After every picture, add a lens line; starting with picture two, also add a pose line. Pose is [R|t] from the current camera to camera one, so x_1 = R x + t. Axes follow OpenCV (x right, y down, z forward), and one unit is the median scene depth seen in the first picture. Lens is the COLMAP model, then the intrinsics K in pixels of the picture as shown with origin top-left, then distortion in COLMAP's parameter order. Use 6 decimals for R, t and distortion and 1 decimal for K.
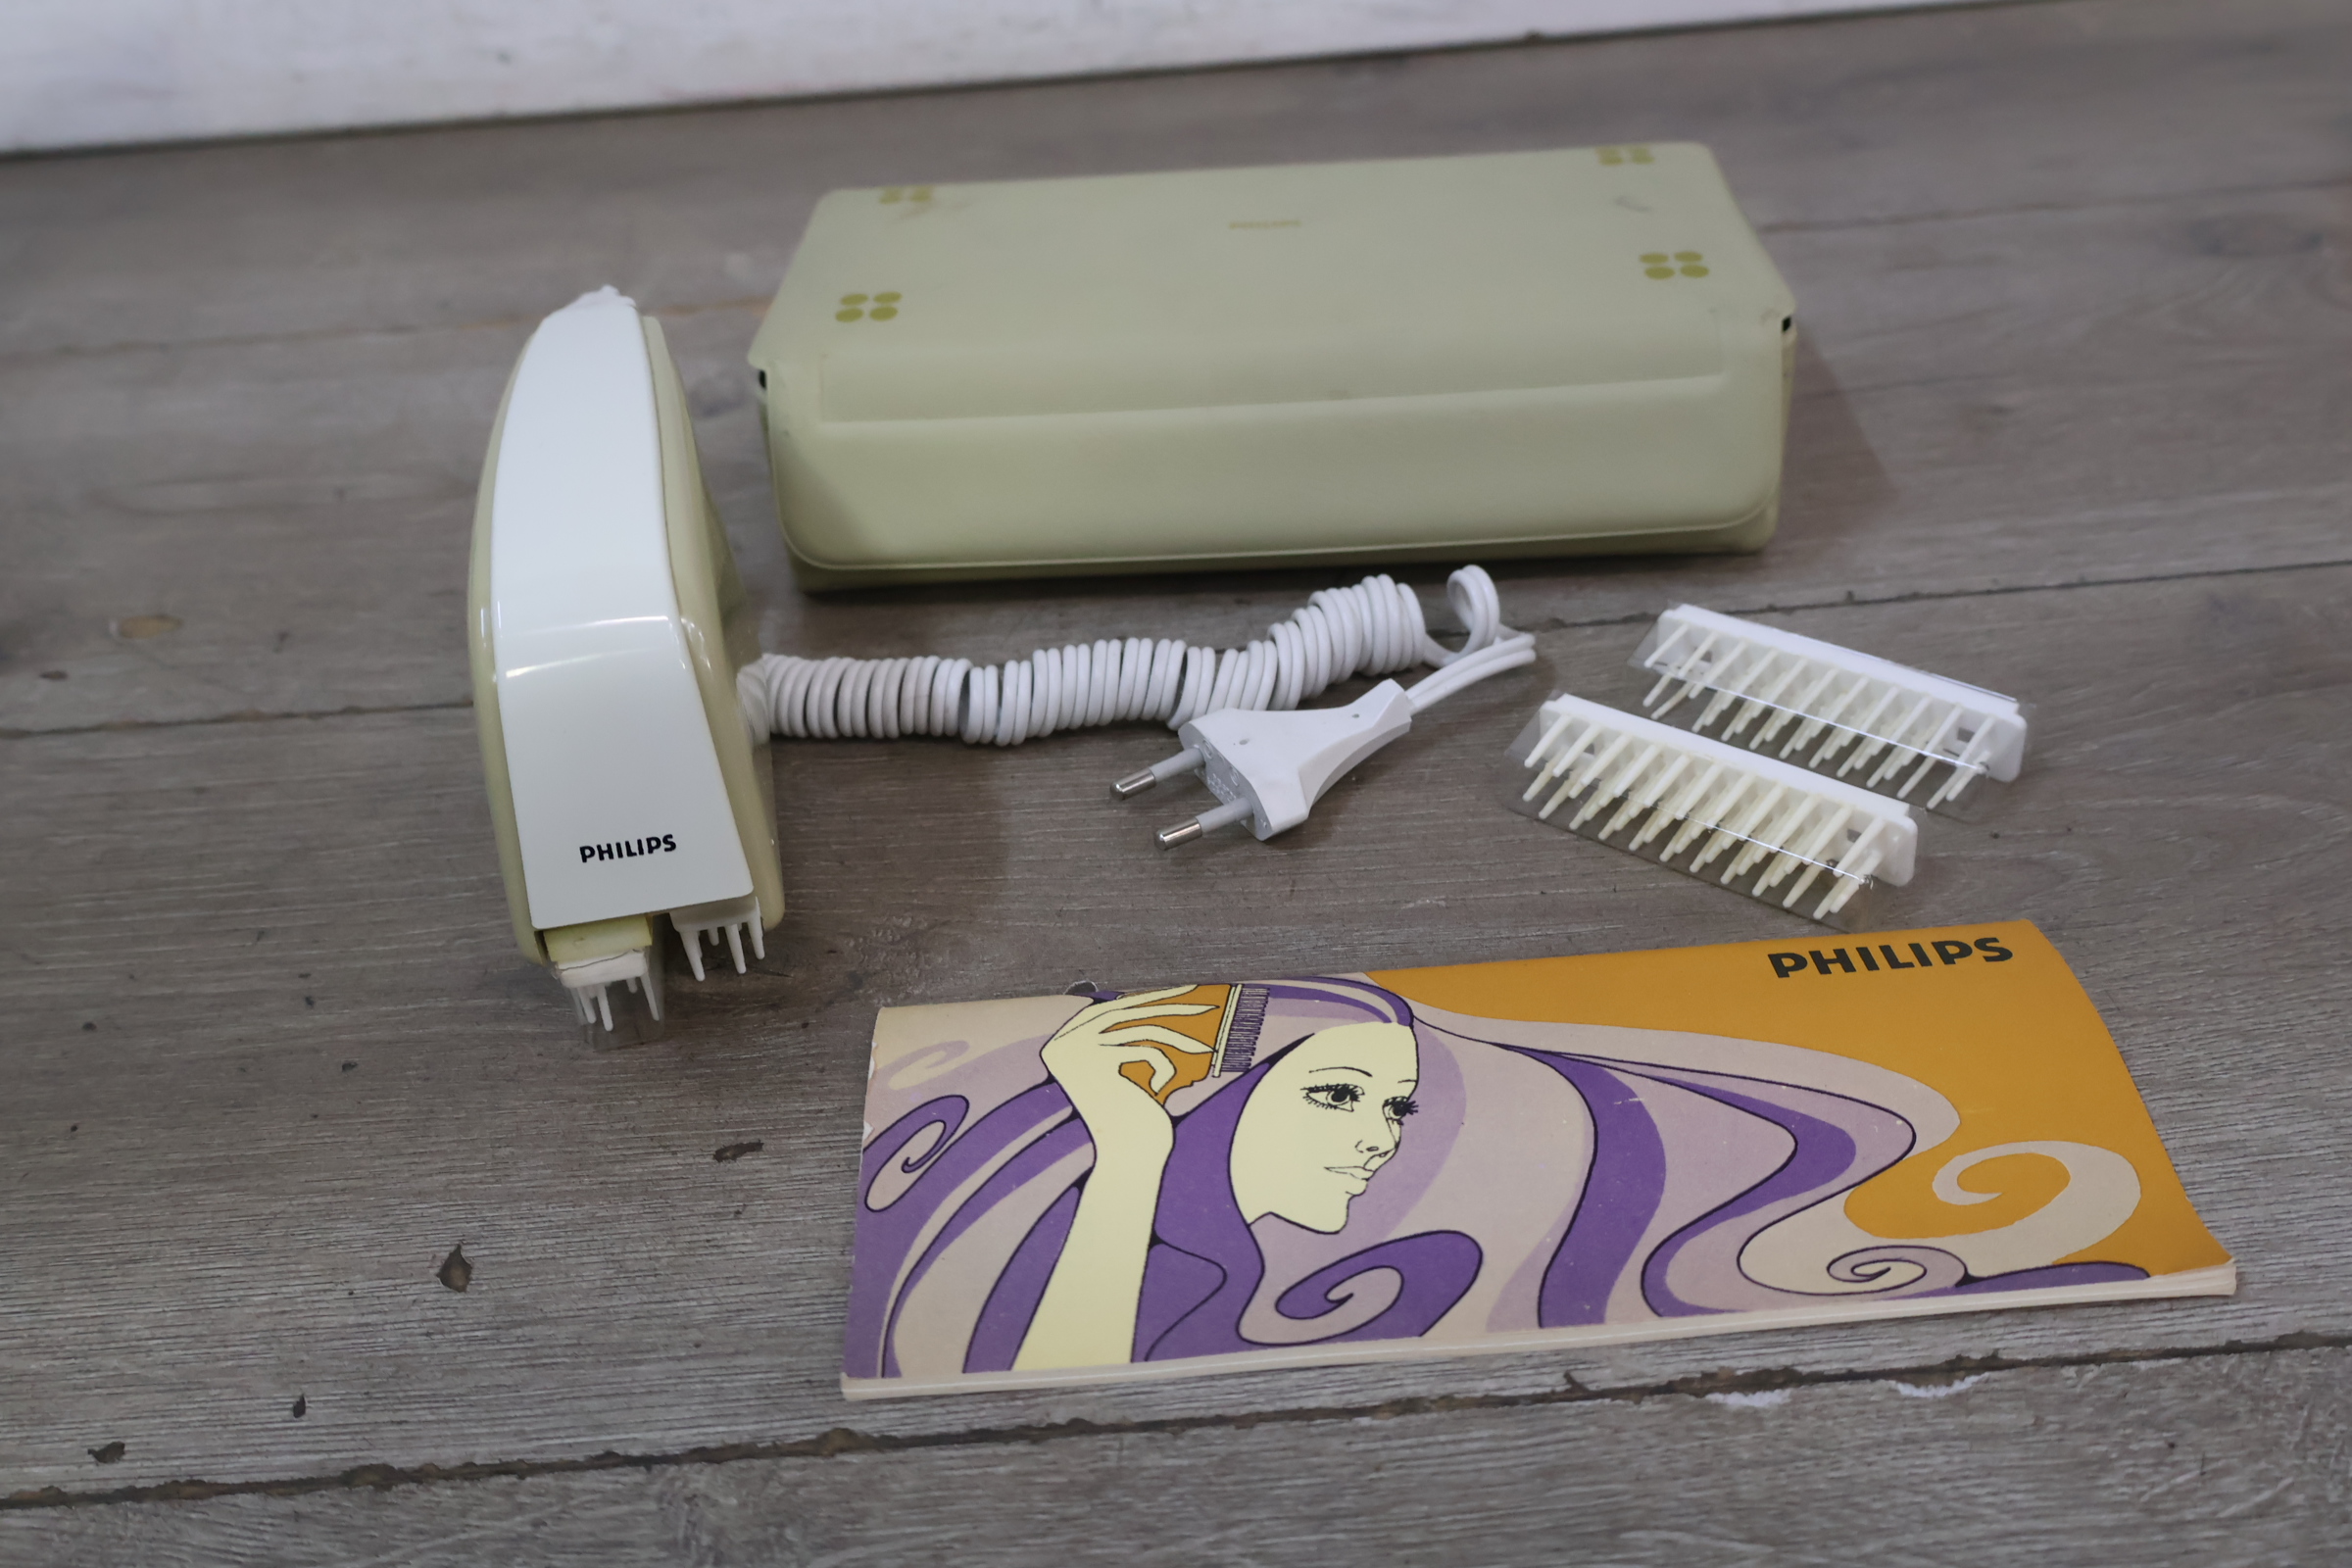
lens RADIAL K [[2196.3, 0, 1183.0], [0, 2196.3, 779.6], [0, 0, 1]] dist [0.009390, 0.000000]
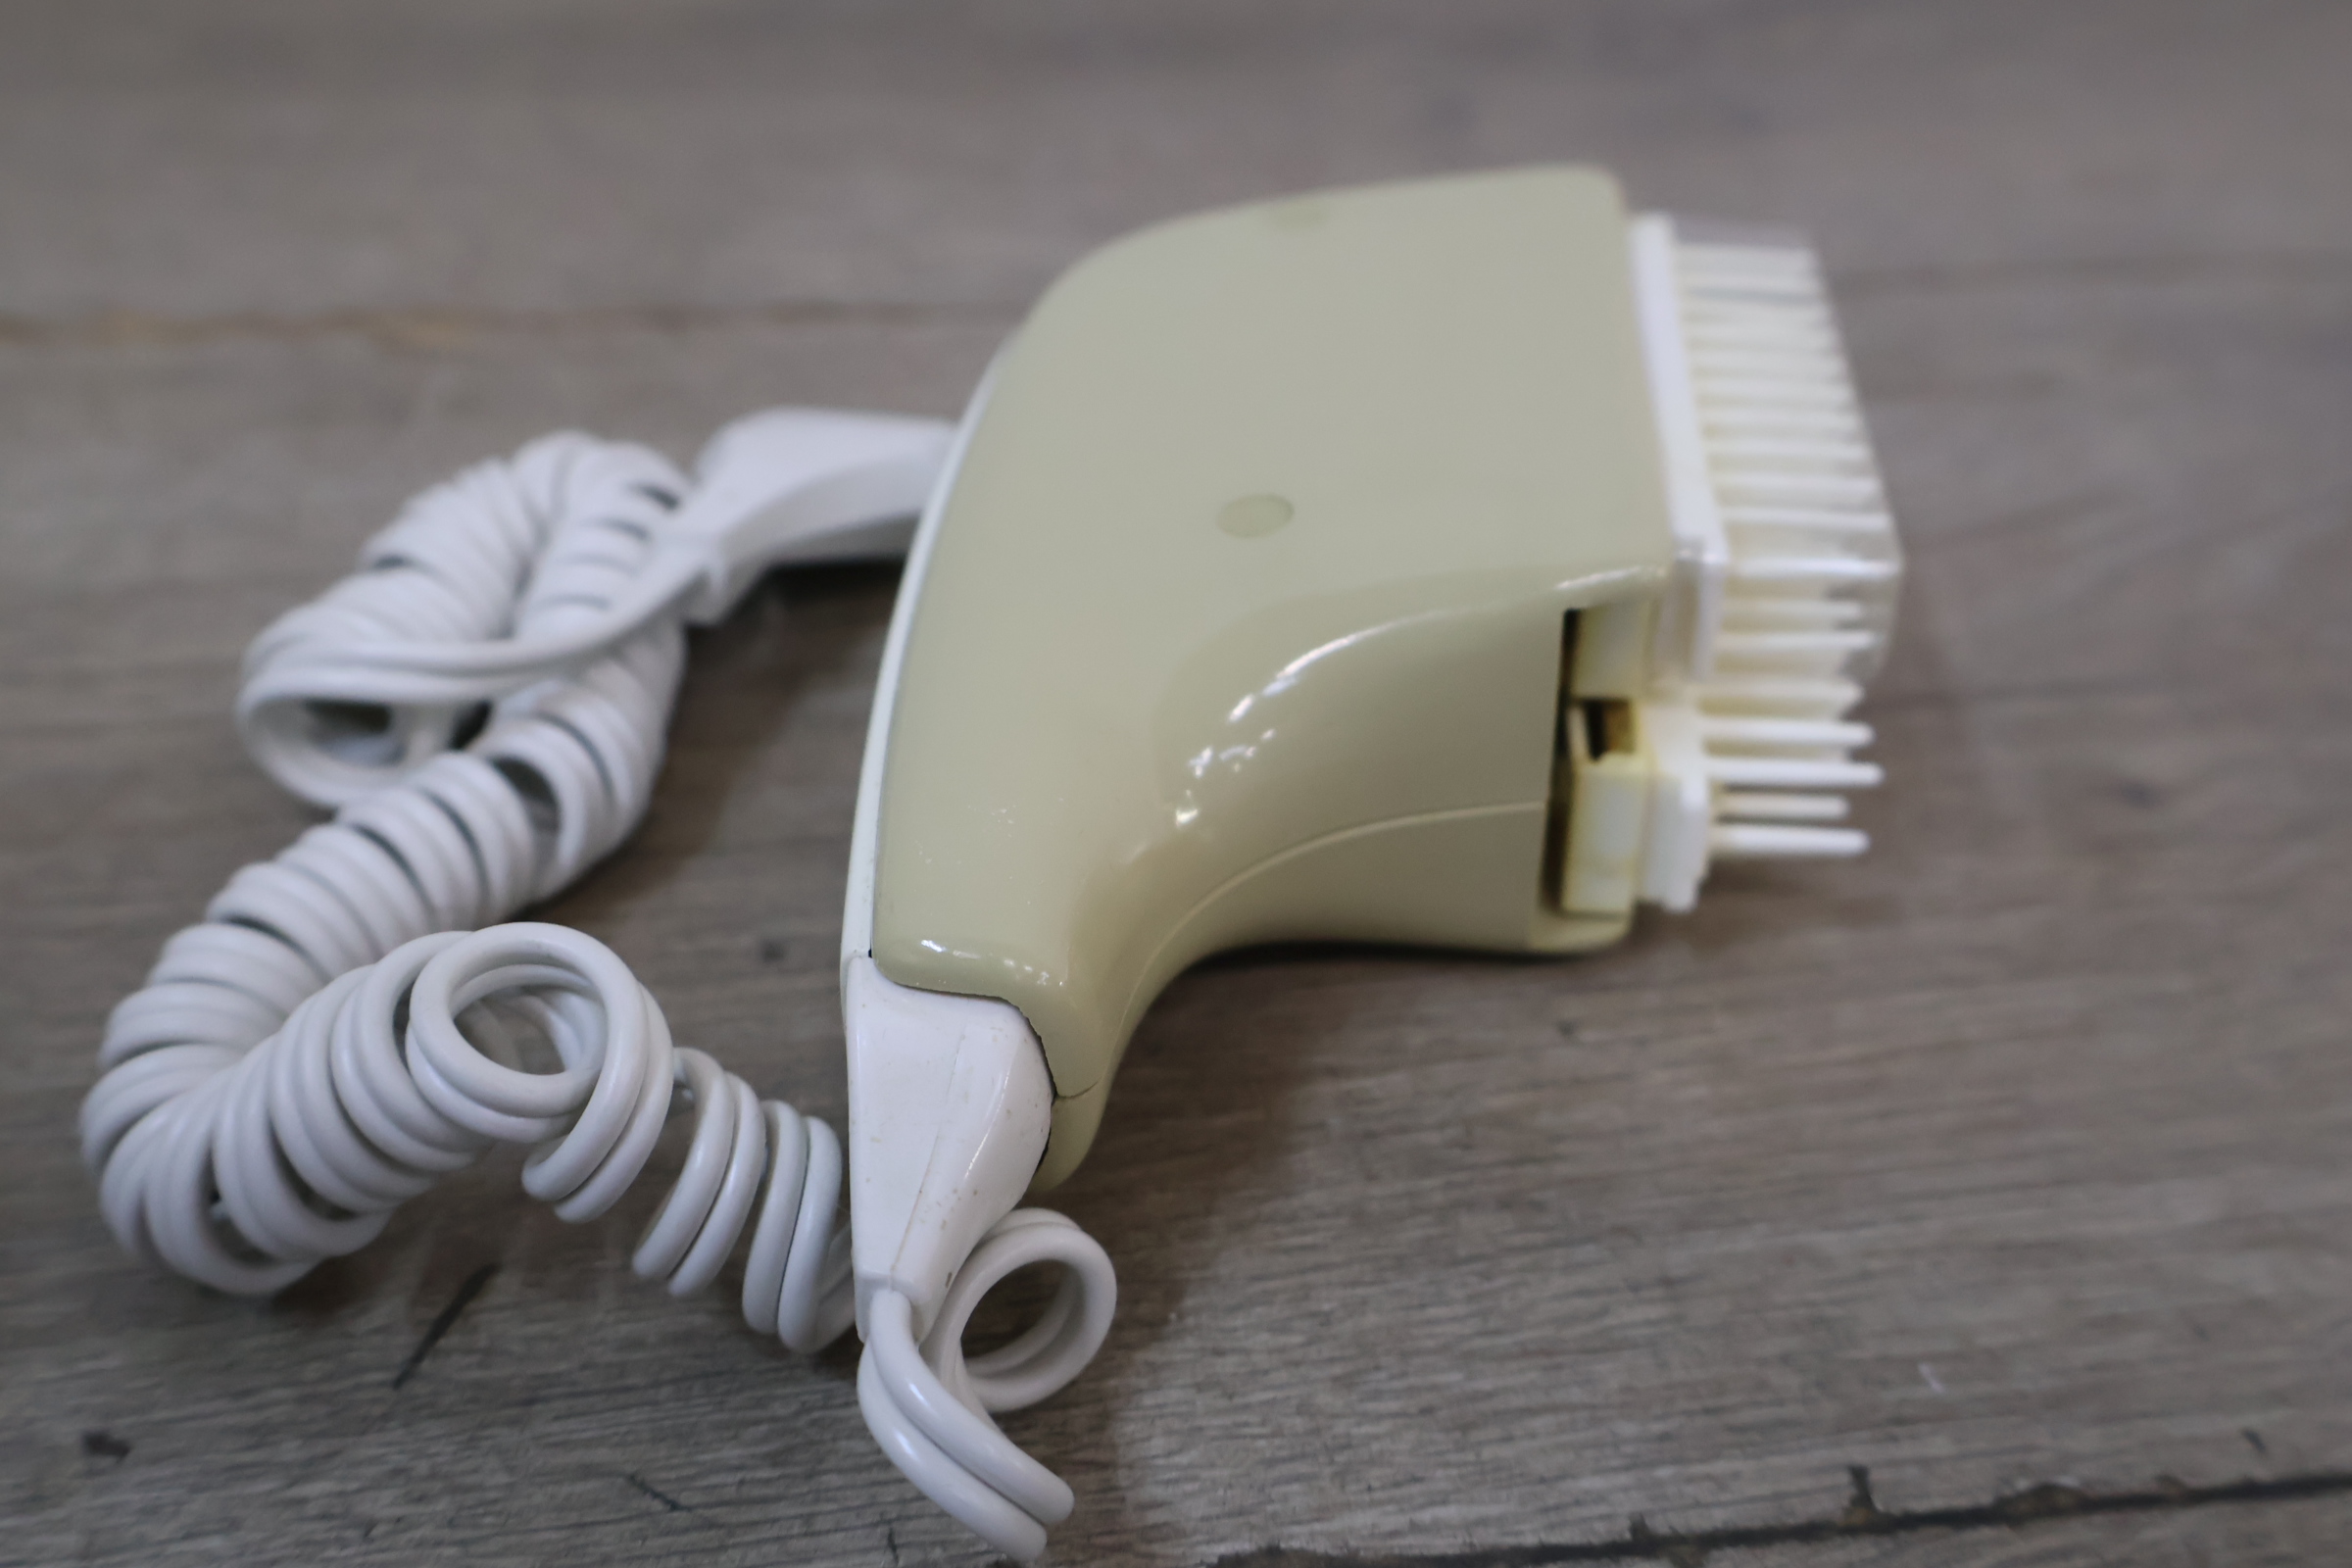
lens RADIAL K [[2196.3, 0, 1177.2], [0, 2196.3, 782.7], [0, 0, 1]] dist [0.009390, 0.000000]
pose [[0.994036, 0.020710, 0.107065, 0.187789], [-0.024936, 0.998956, 0.038287, -0.245974], [-0.106160, -0.040729, 0.993515, 0.803547]]
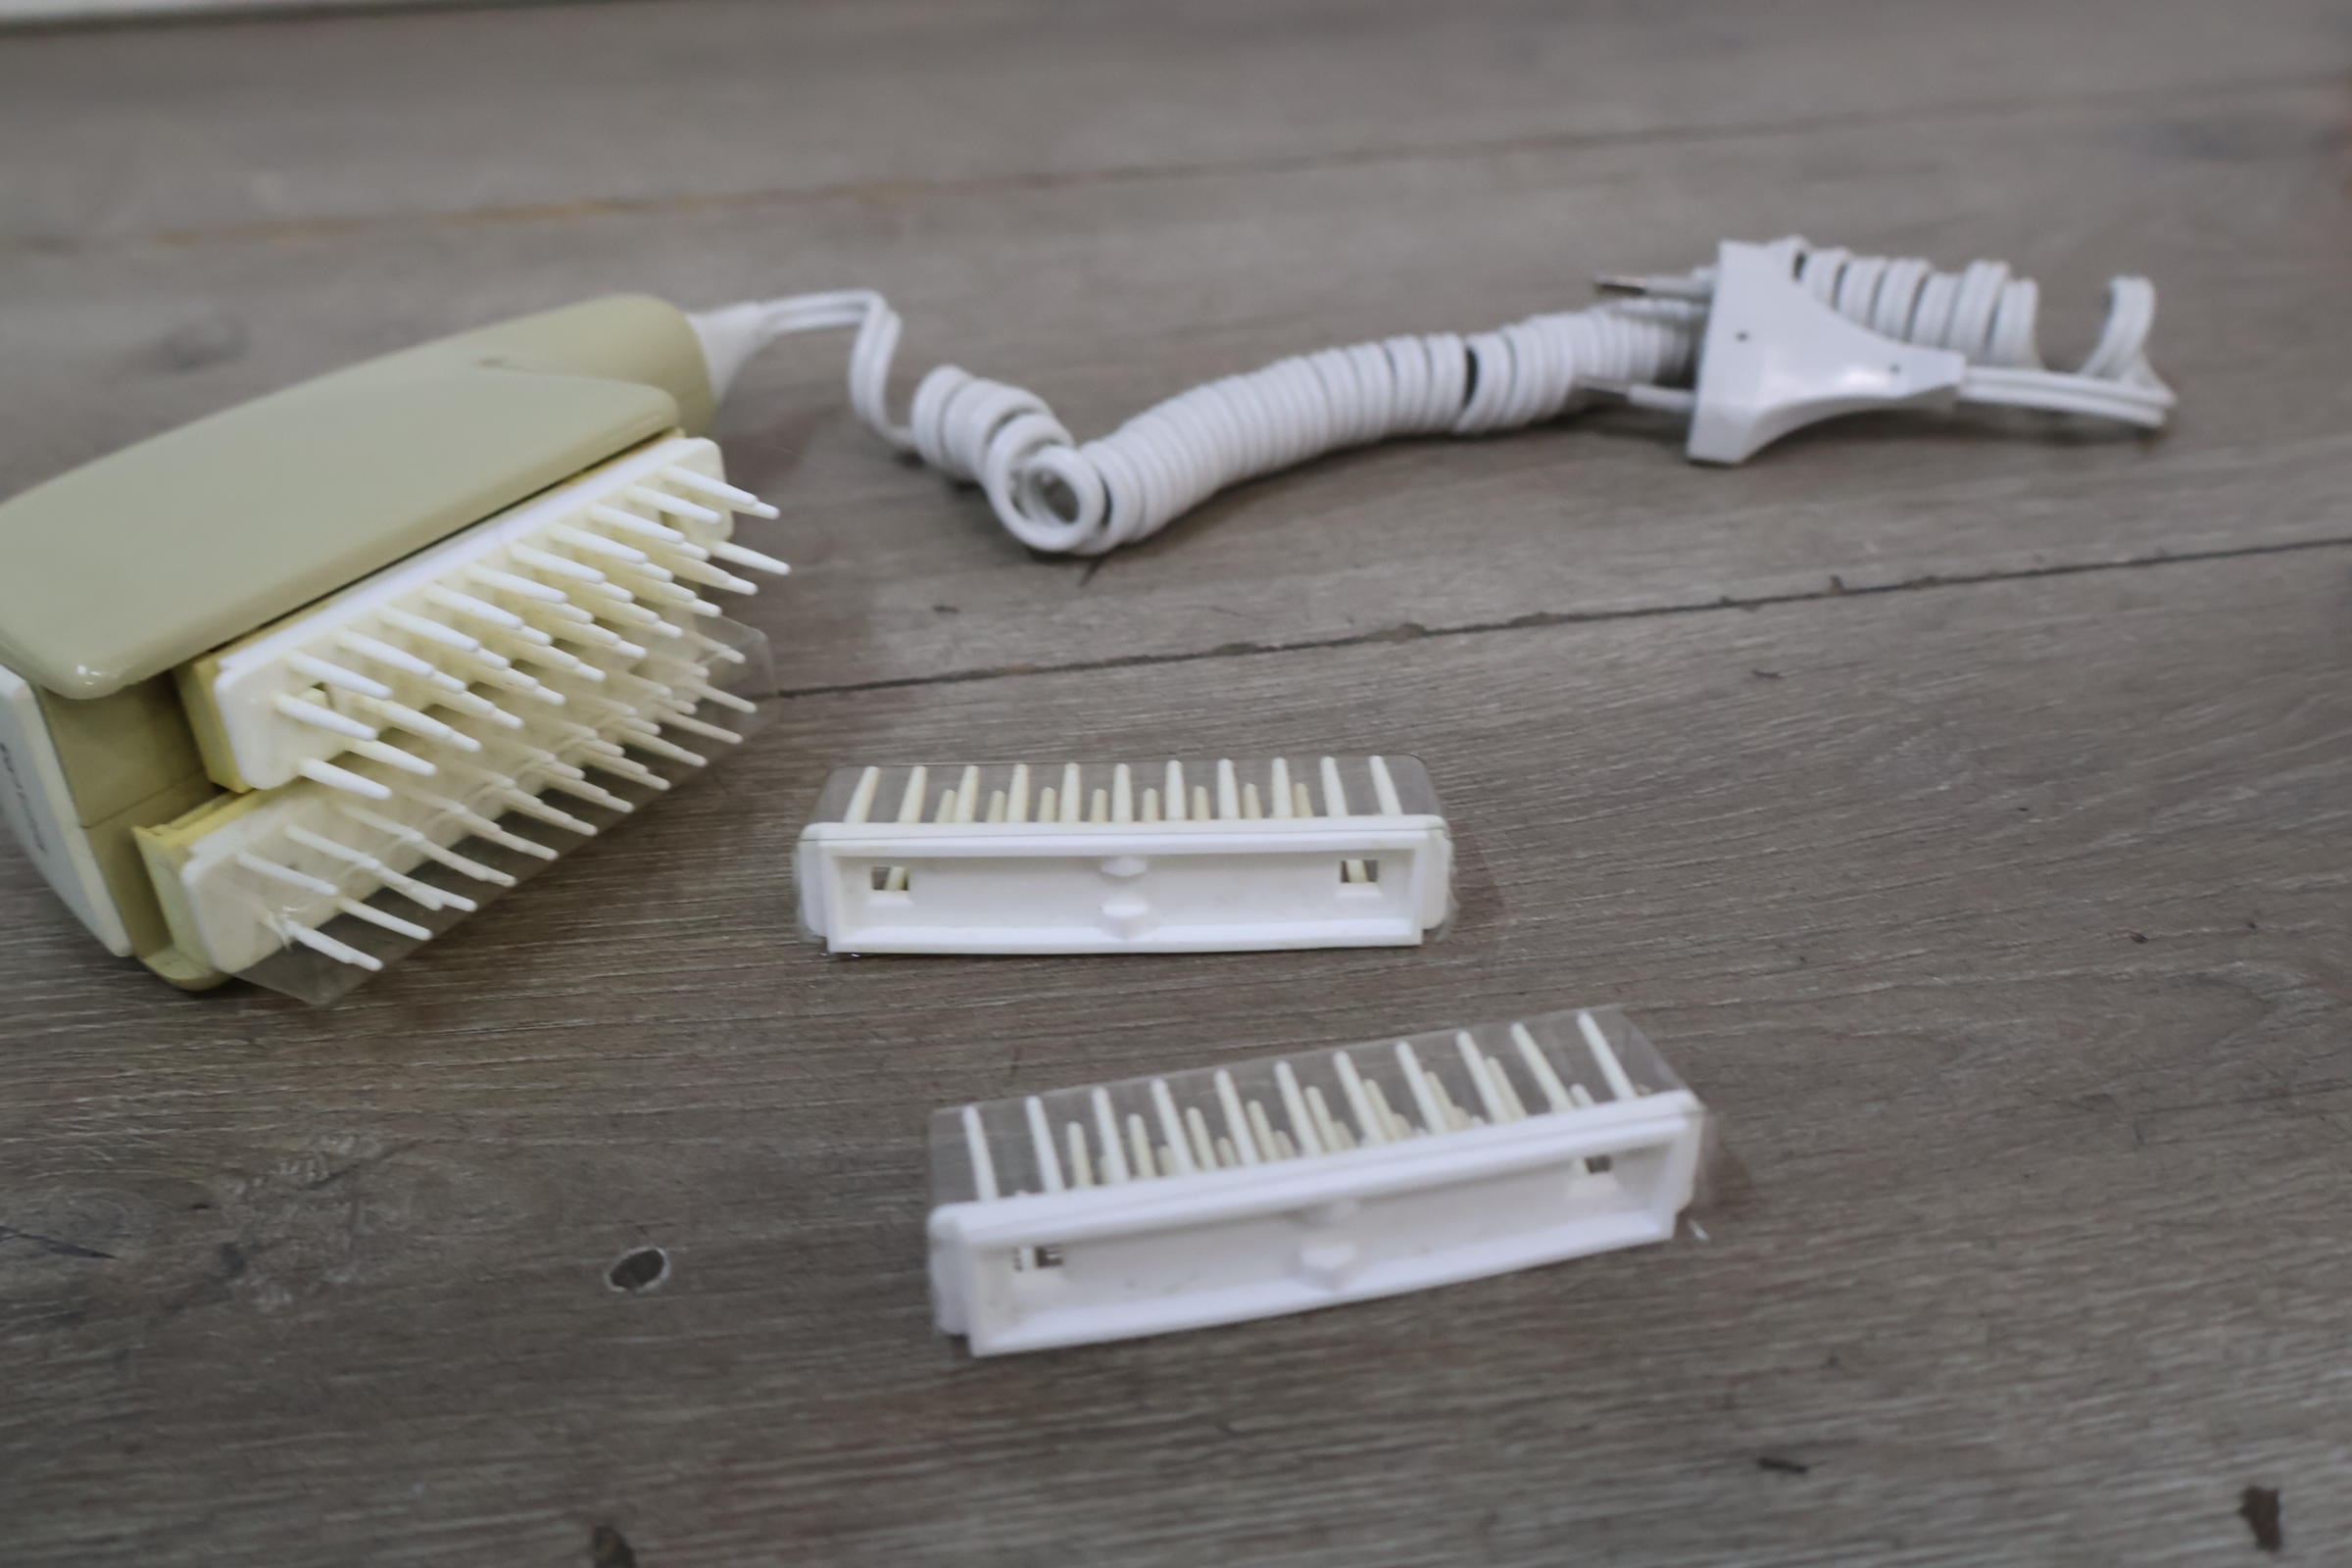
lens RADIAL K [[2196.3, 0, 1175.0], [0, 2196.3, 786.1], [0, 0, 1]] dist [0.009390, 0.000000]
pose [[0.995011, -0.023449, 0.096967, 0.037745], [0.026563, 0.999168, -0.030950, -0.005768], [-0.096161, 0.033371, 0.994806, 0.410230]]
